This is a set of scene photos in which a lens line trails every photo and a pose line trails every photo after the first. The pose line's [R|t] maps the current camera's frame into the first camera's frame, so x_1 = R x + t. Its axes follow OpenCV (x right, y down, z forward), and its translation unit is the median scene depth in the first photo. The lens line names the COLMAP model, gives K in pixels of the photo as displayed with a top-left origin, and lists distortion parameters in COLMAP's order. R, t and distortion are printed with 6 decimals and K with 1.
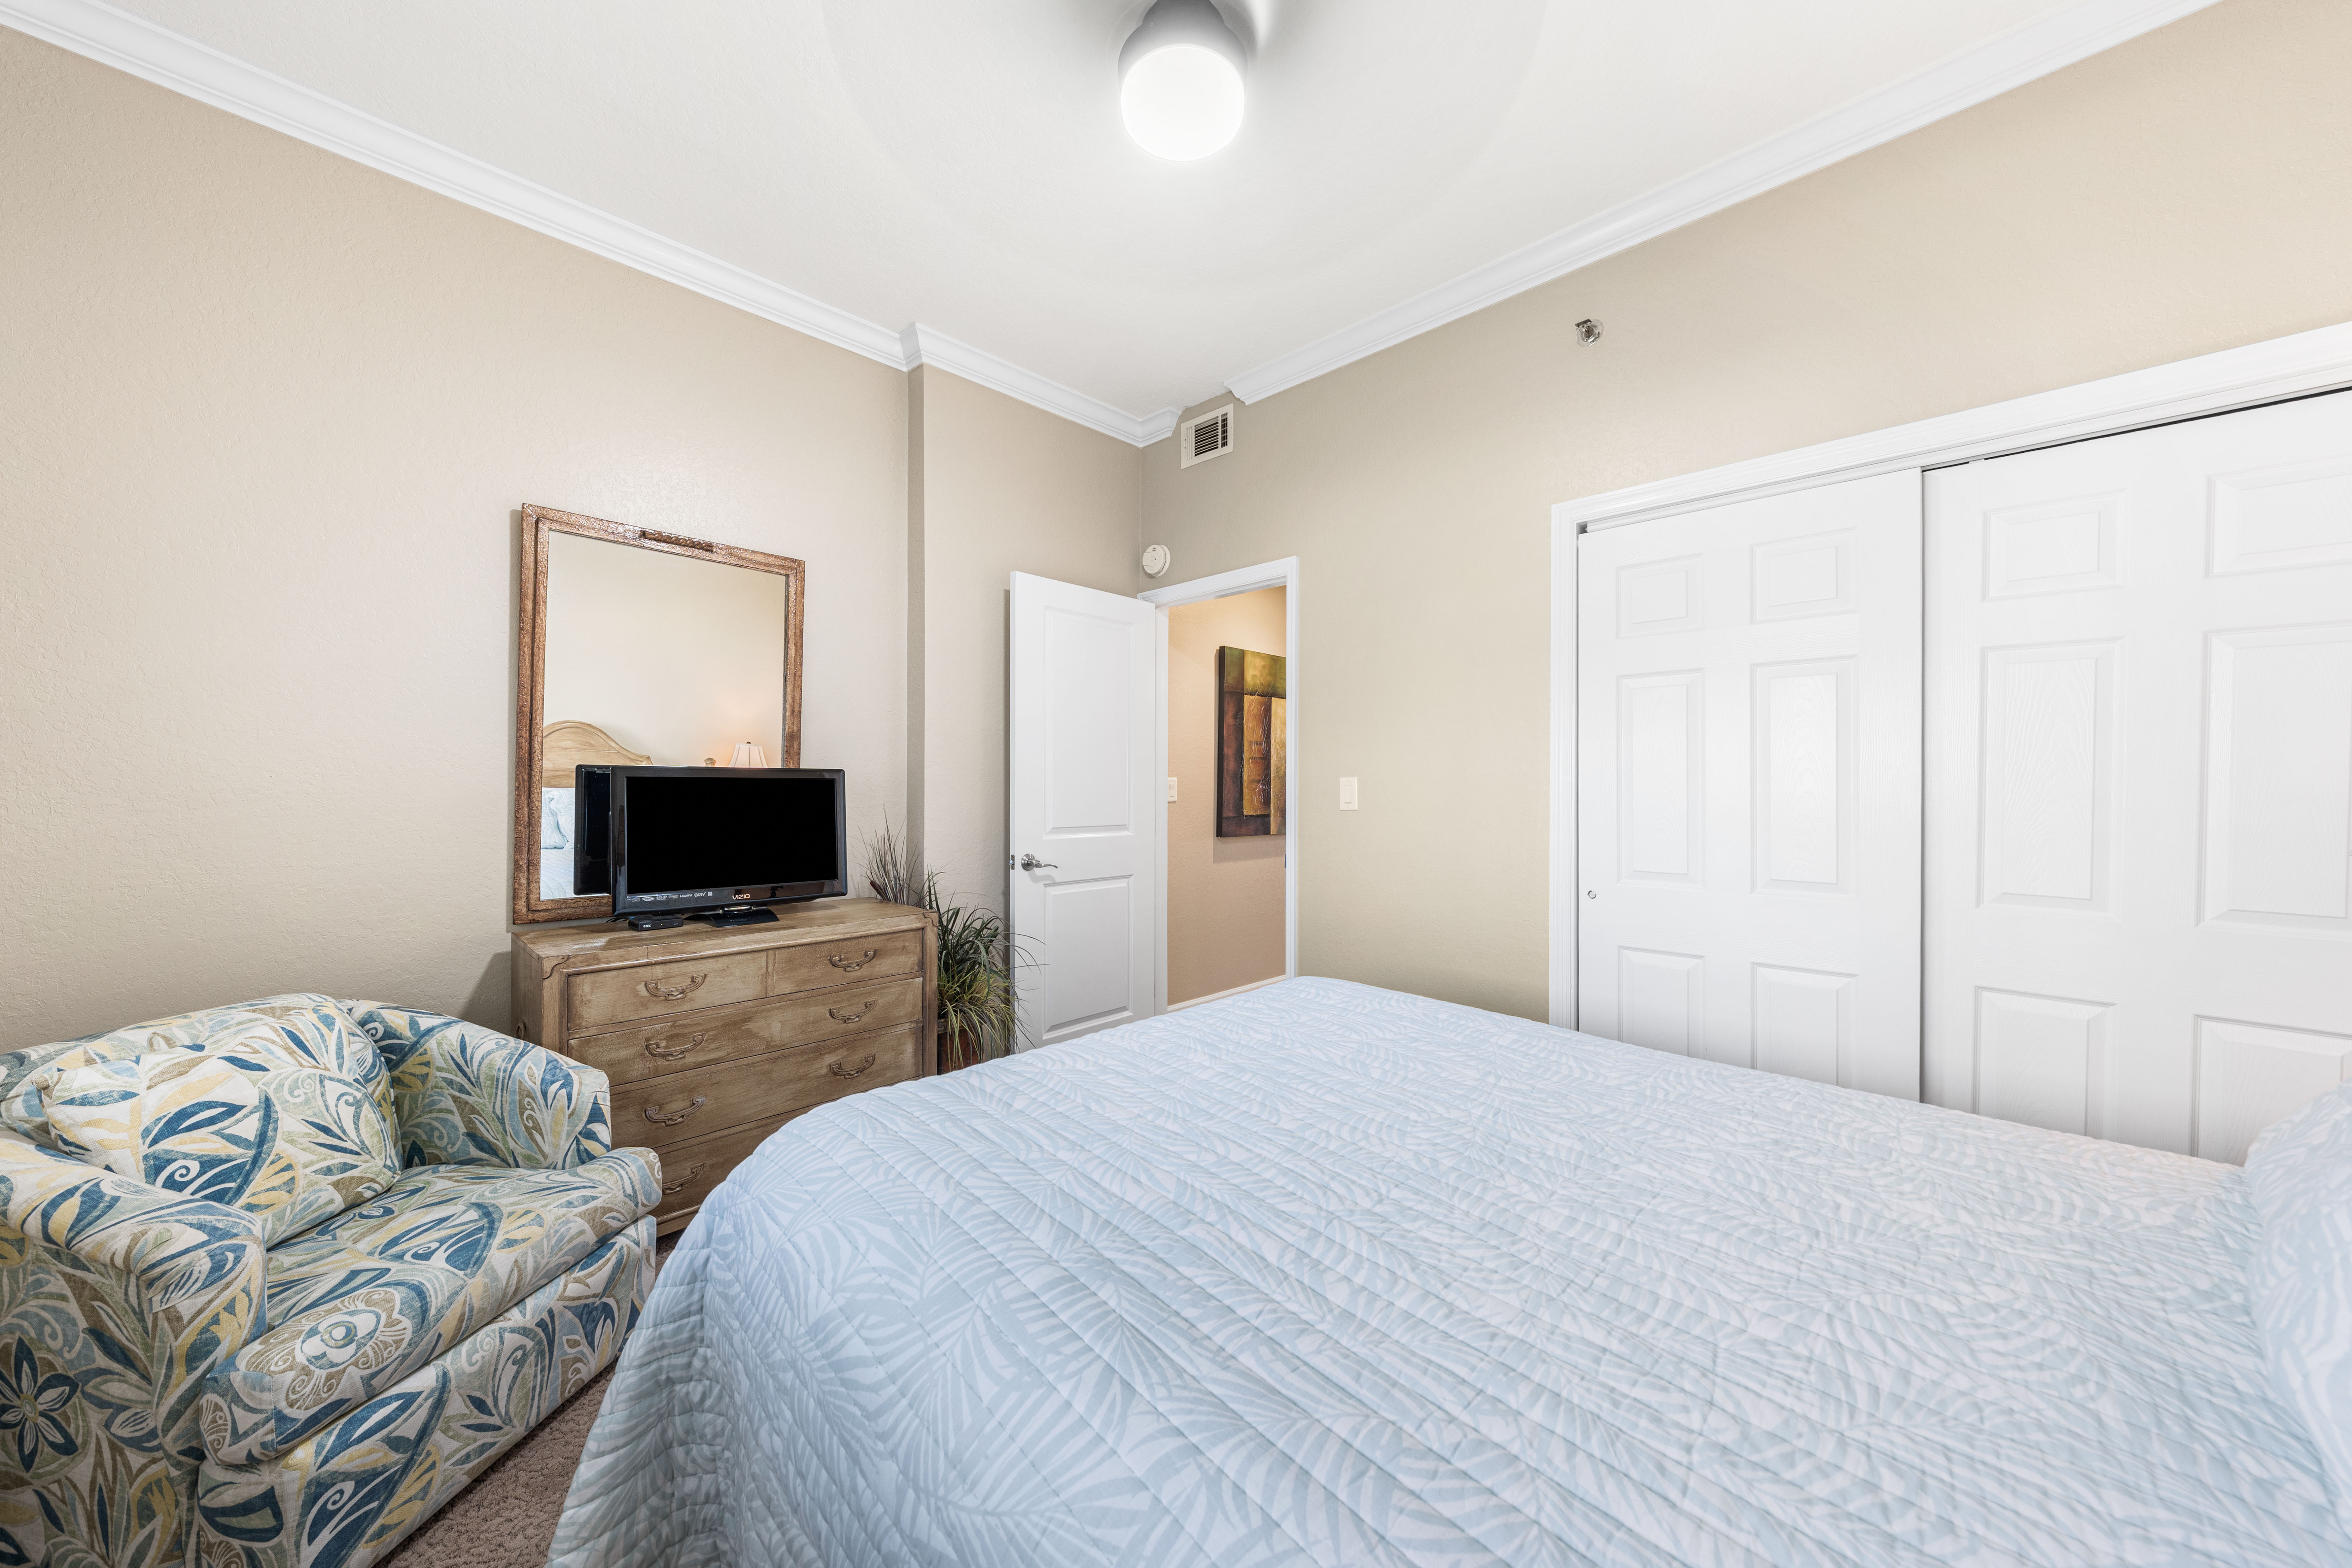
lens RADIAL K [[778.1, 0, 1173.5], [0, 778.1, 780.5], [0, 0, 1]] dist [-0.003143, -0.000110]
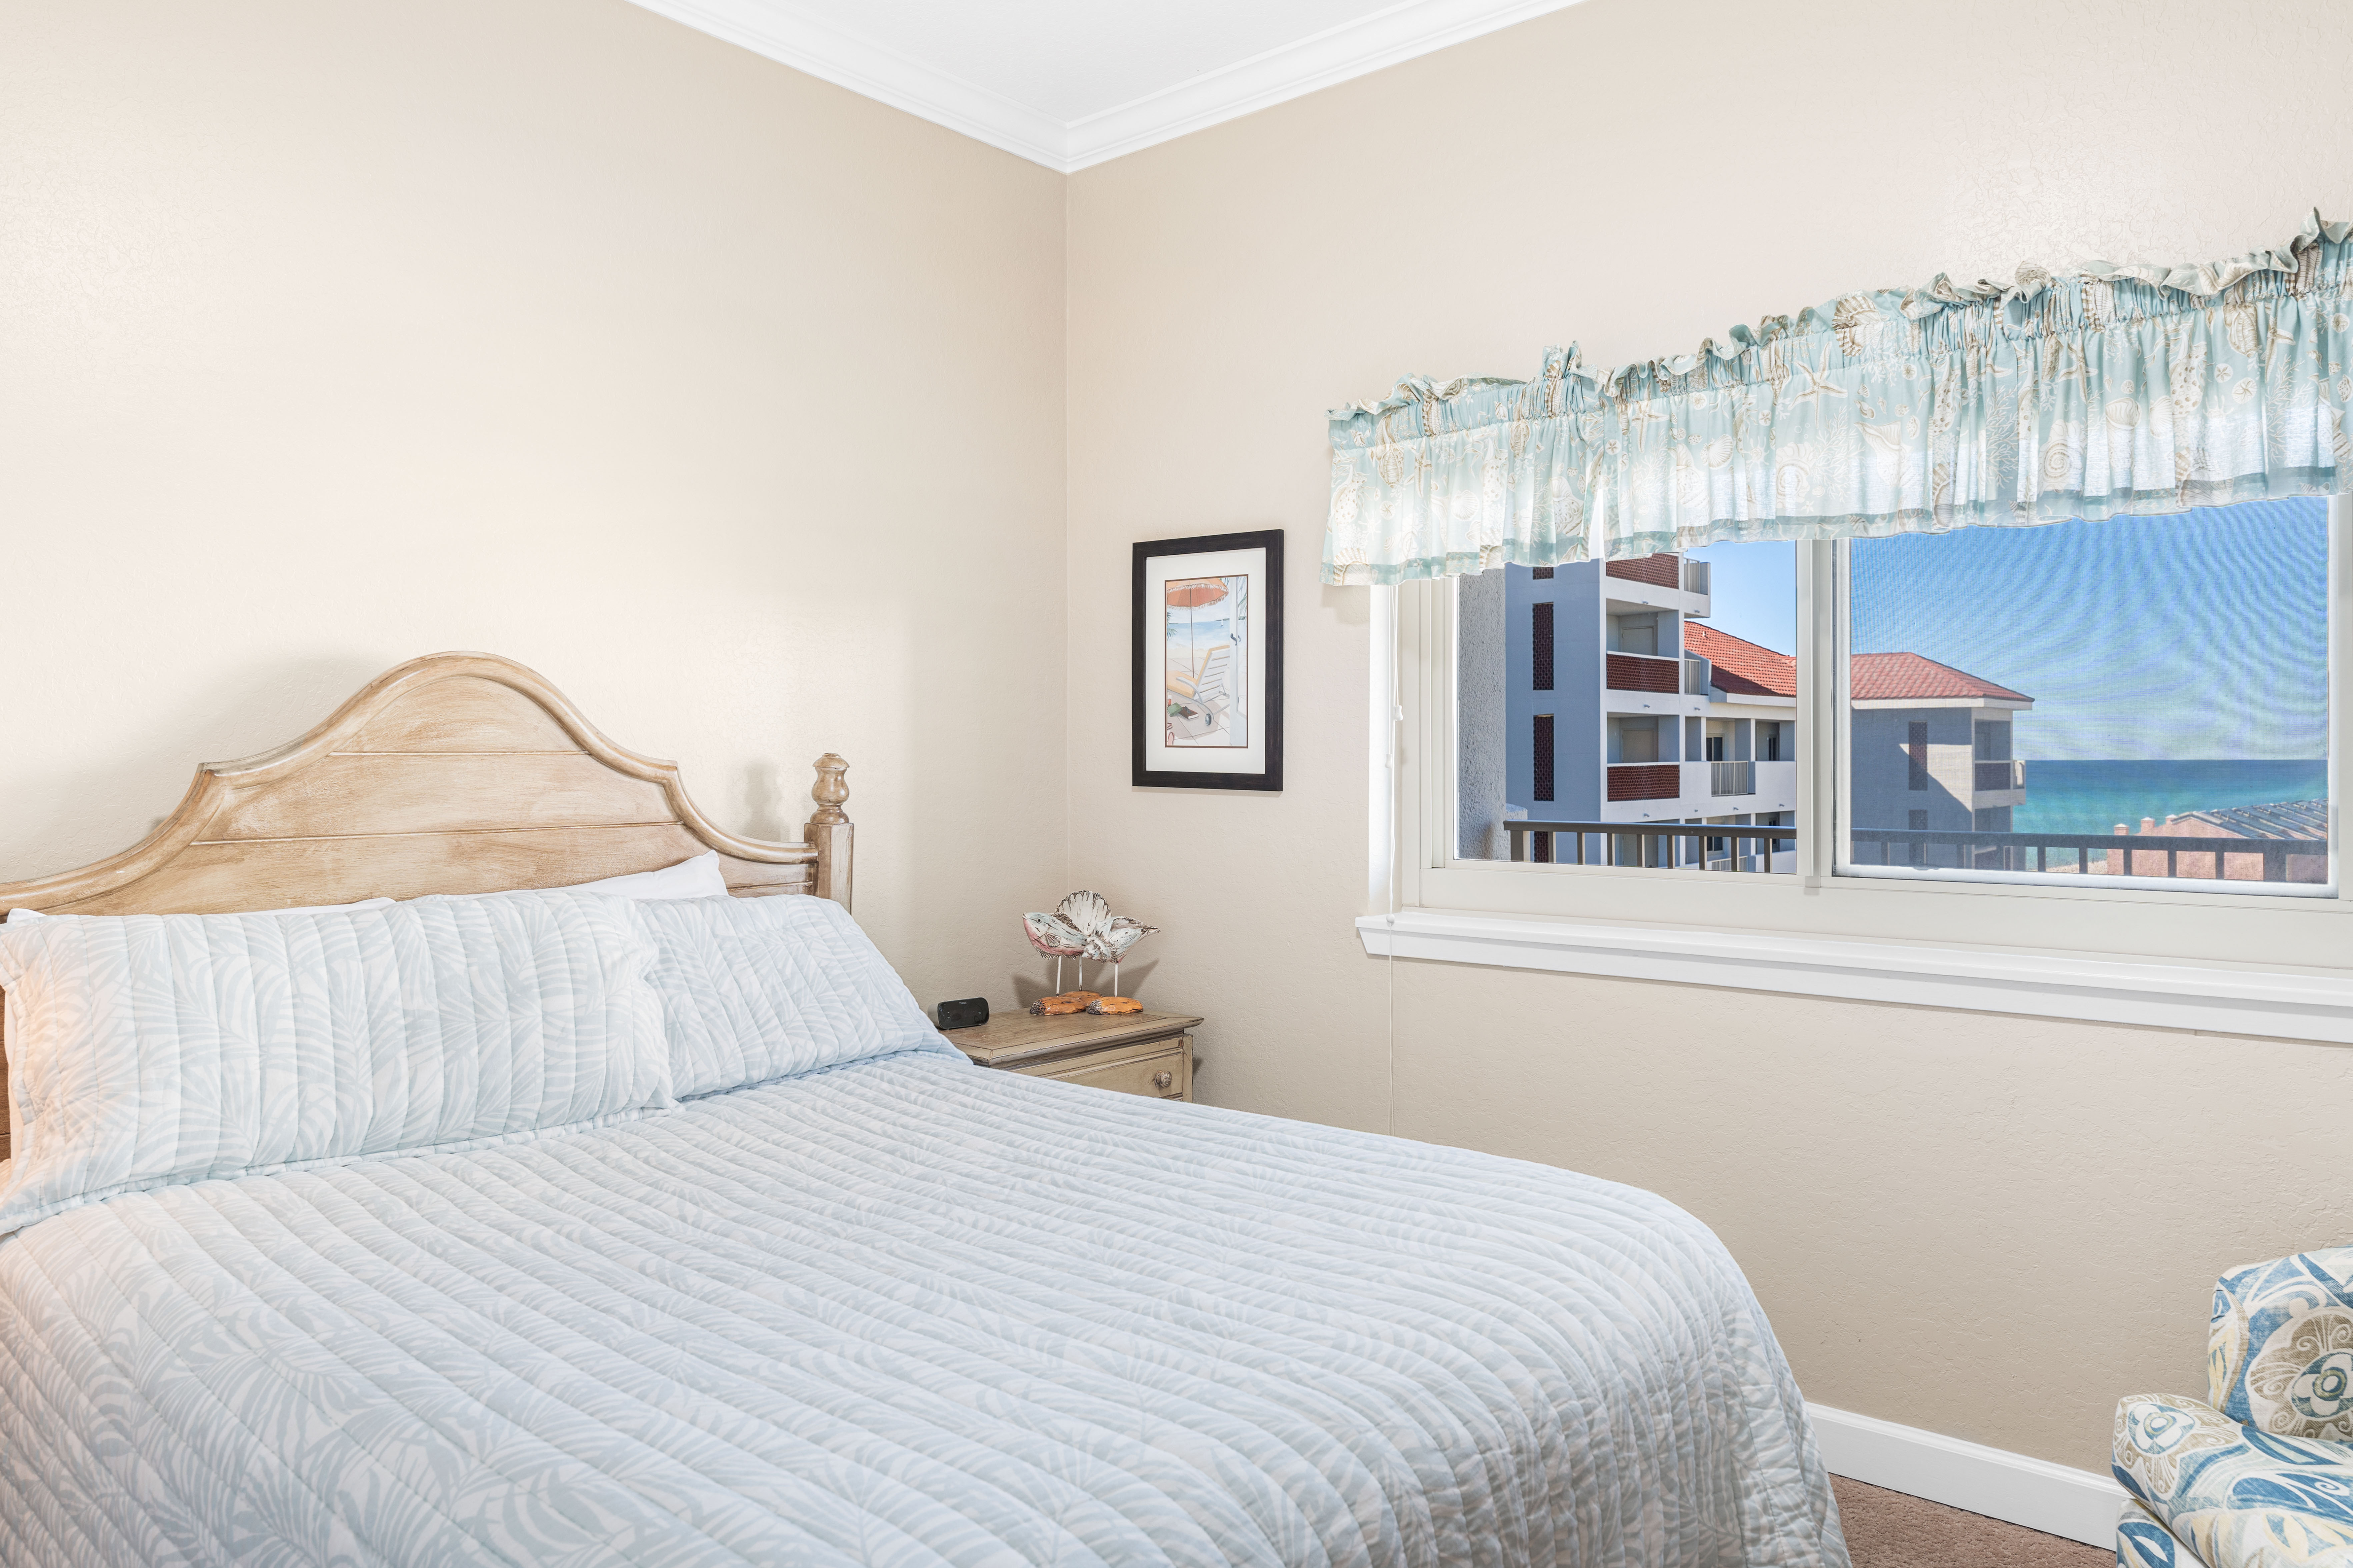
lens RADIAL K [[1603.8, 0, 1176.5], [0, 1603.8, 784.0], [0, 0, 1]] dist [-0.001321, 0.001987]
pose [[-0.995531, -0.002696, -0.094397, 0.172378], [-0.003576, 0.999952, 0.009160, -0.021831], [0.094368, 0.009456, -0.995493, 2.246013]]
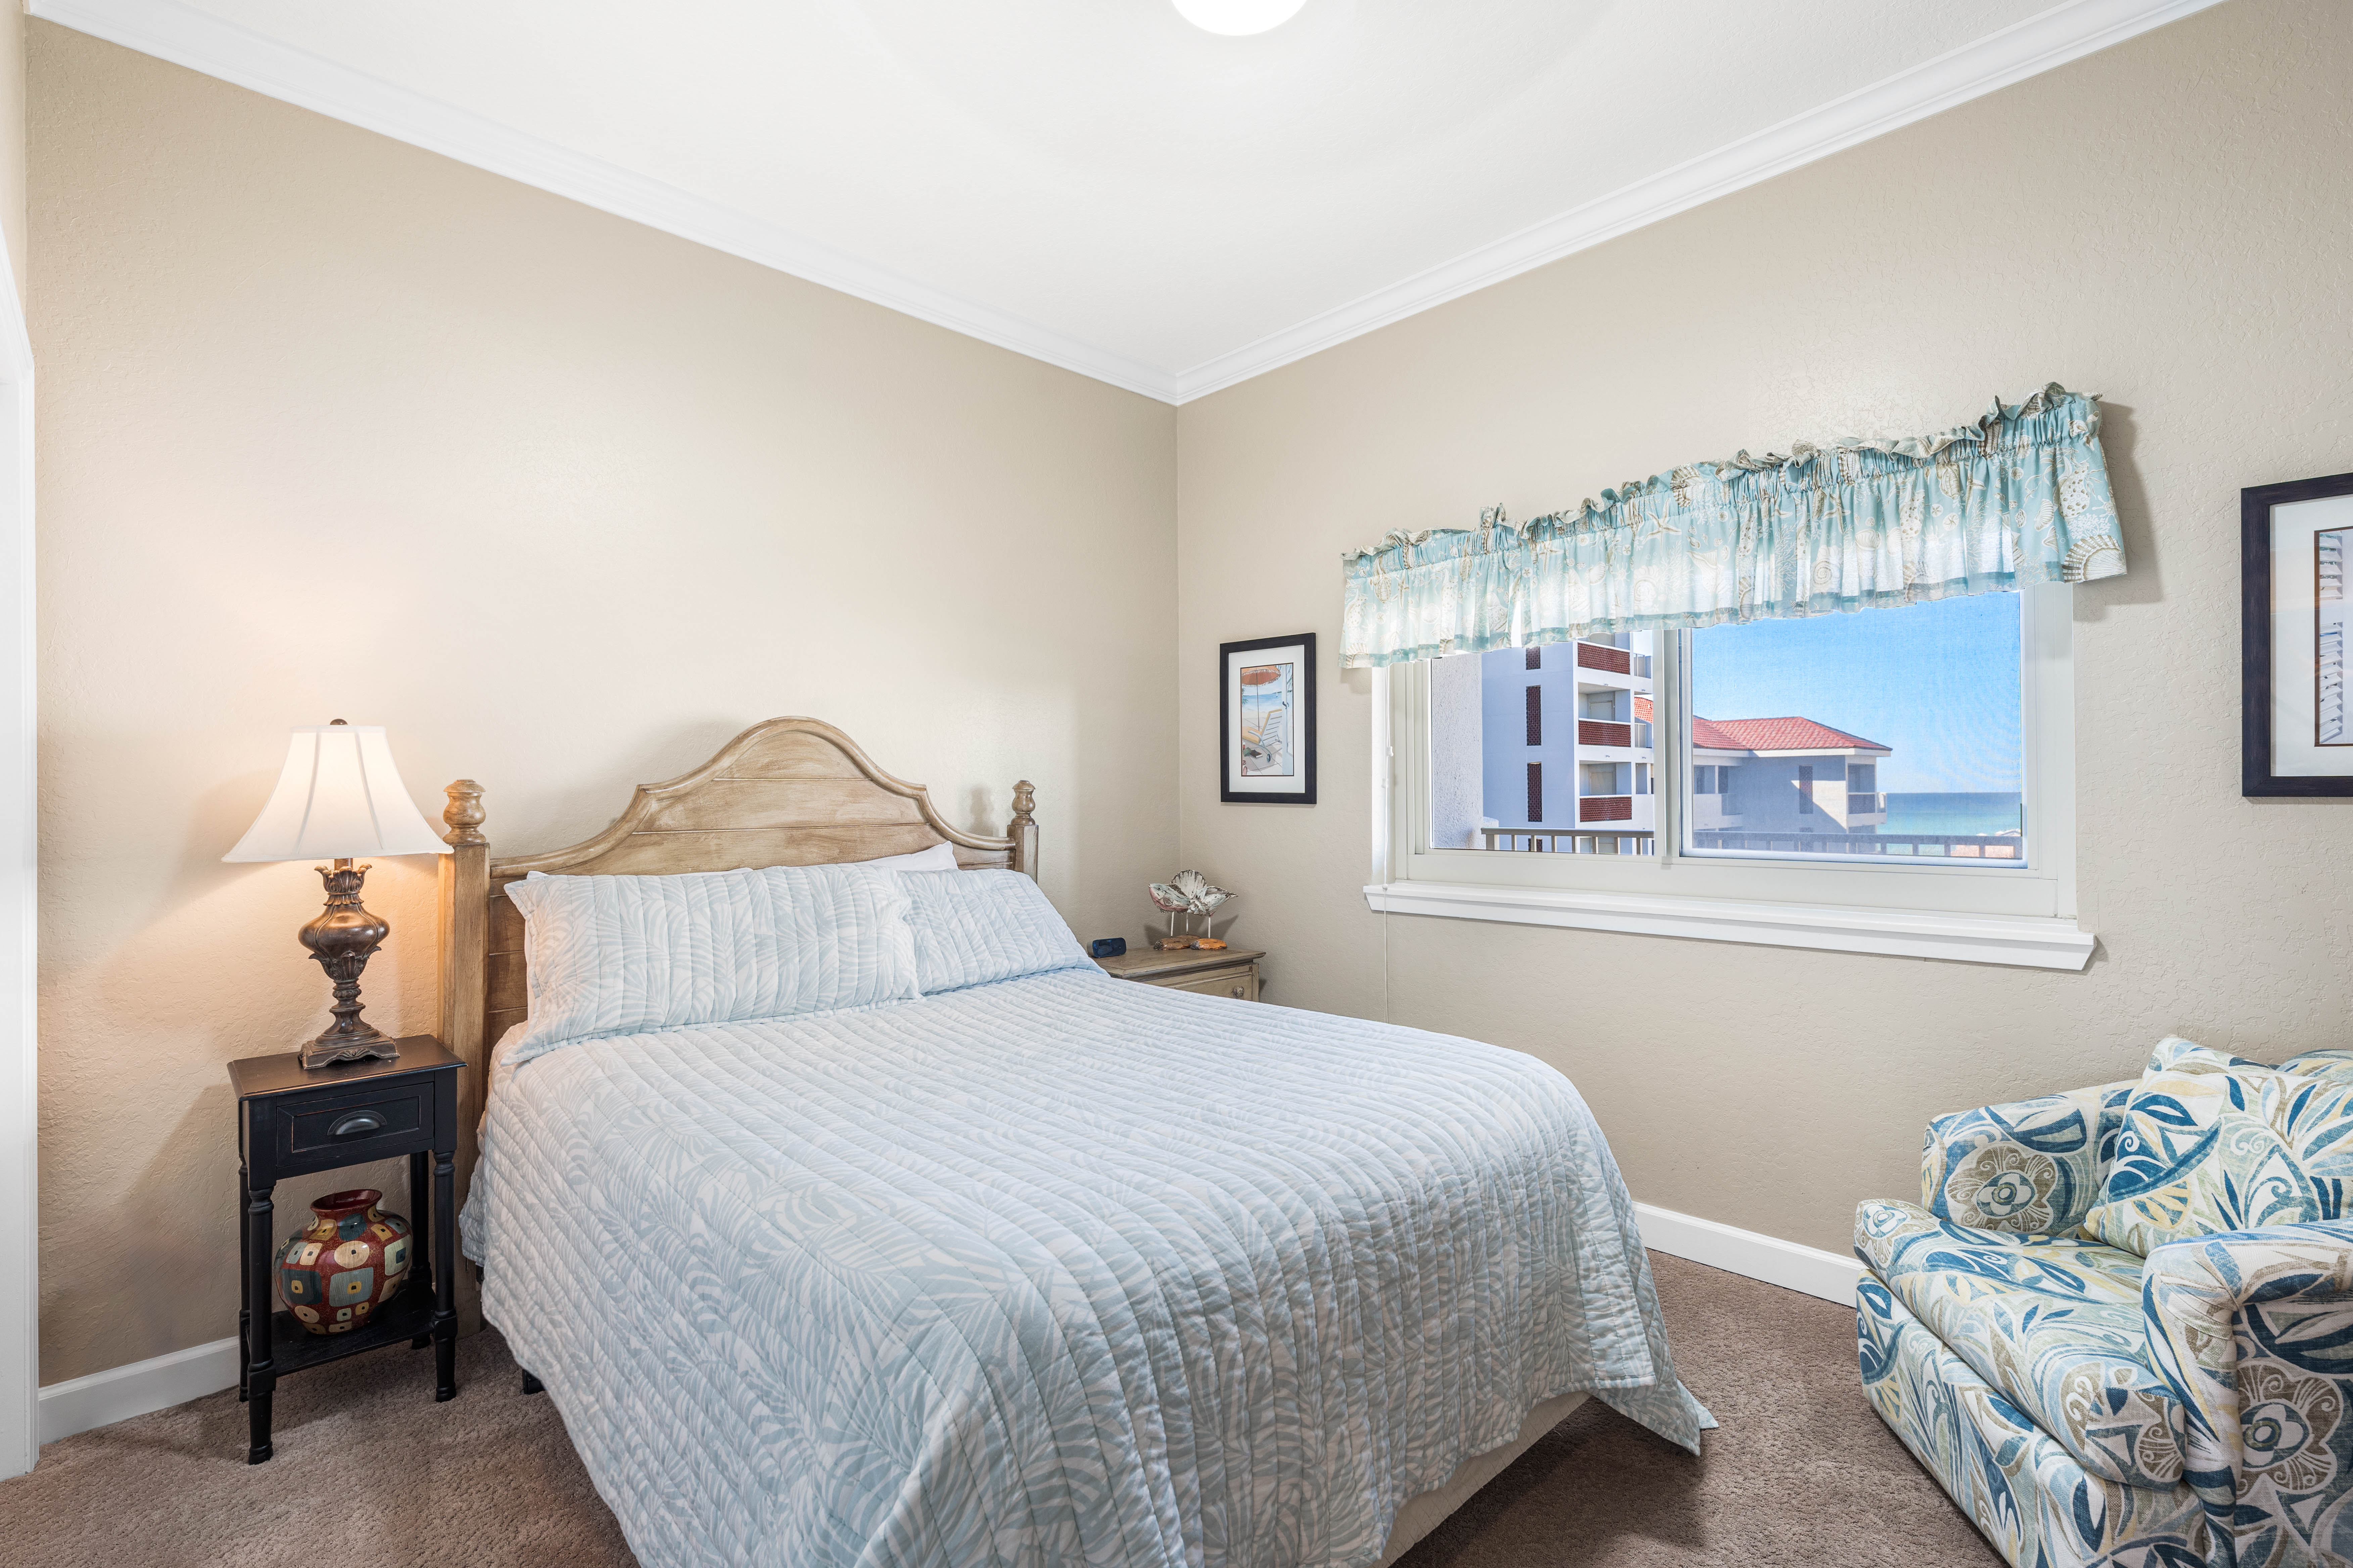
lens RADIAL K [[1076.6, 0, 1181.5], [0, 1076.6, 807.9], [0, 0, 1]] dist [-0.000429, -0.000354]
pose [[-0.999998, 0.001236, 0.001630, 0.083914], [0.001244, 0.999988, 0.004771, 0.010119], [-0.001624, 0.004773, -0.999987, 2.340947]]
